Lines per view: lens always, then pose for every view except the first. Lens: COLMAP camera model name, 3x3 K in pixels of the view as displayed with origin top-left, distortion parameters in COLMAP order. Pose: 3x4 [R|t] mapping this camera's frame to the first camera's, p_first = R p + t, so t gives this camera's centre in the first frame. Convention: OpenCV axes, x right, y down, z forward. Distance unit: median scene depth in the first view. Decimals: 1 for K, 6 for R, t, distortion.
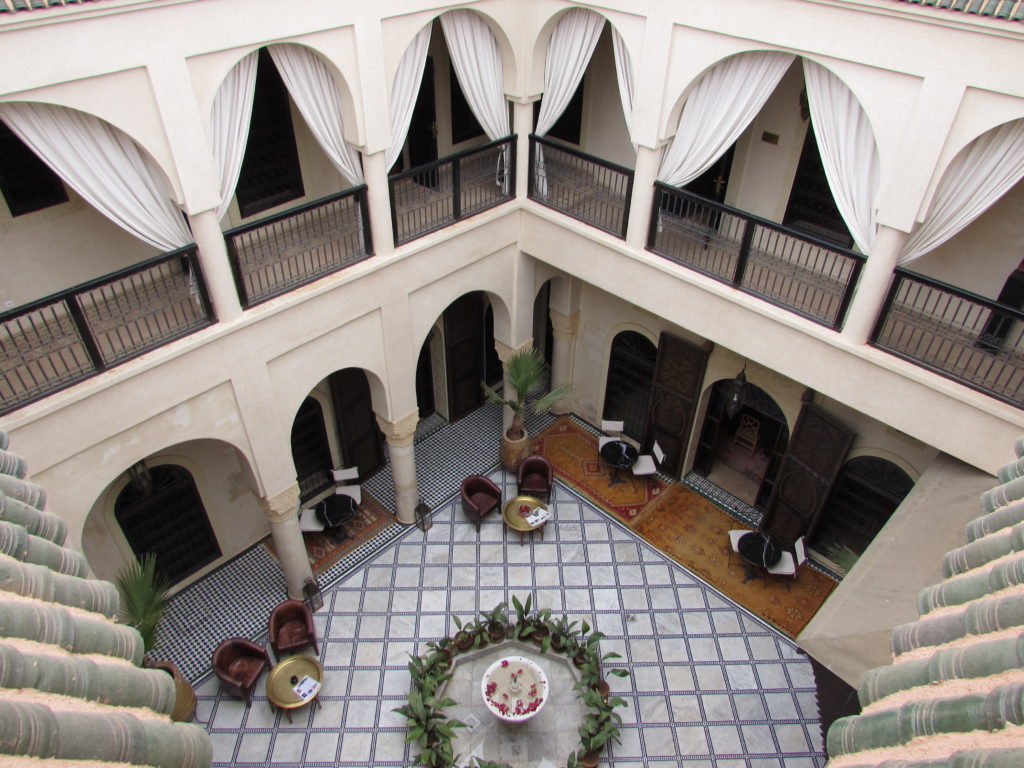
lens RADIAL K [[731.8, 0, 512.9], [0, 731.8, 380.1], [0, 0, 1]] dist [0.031638, -0.007548]
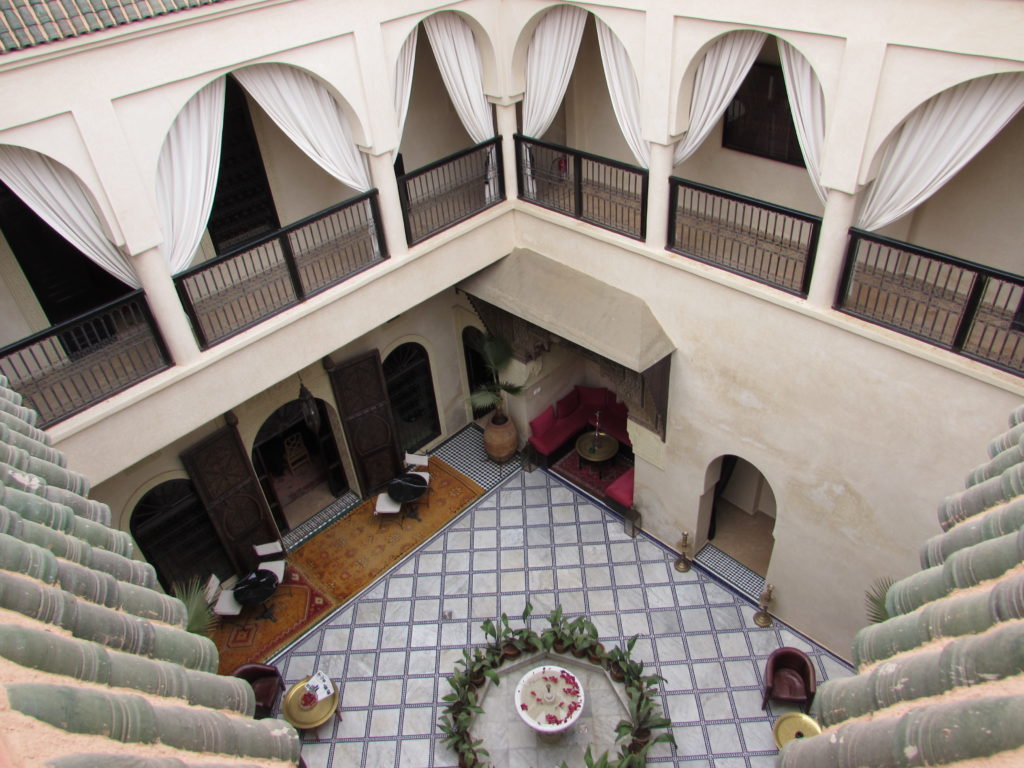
lens RADIAL K [[772.2, 0, 513.7], [0, 772.2, 384.6], [0, 0, 1]] dist [-0.024861, 0.015008]
pose [[0.009358, -0.634457, 0.772902, -0.479276], [0.678116, 0.572078, 0.461395, -0.295771], [-0.734896, 0.519799, 0.435588, 0.343647]]
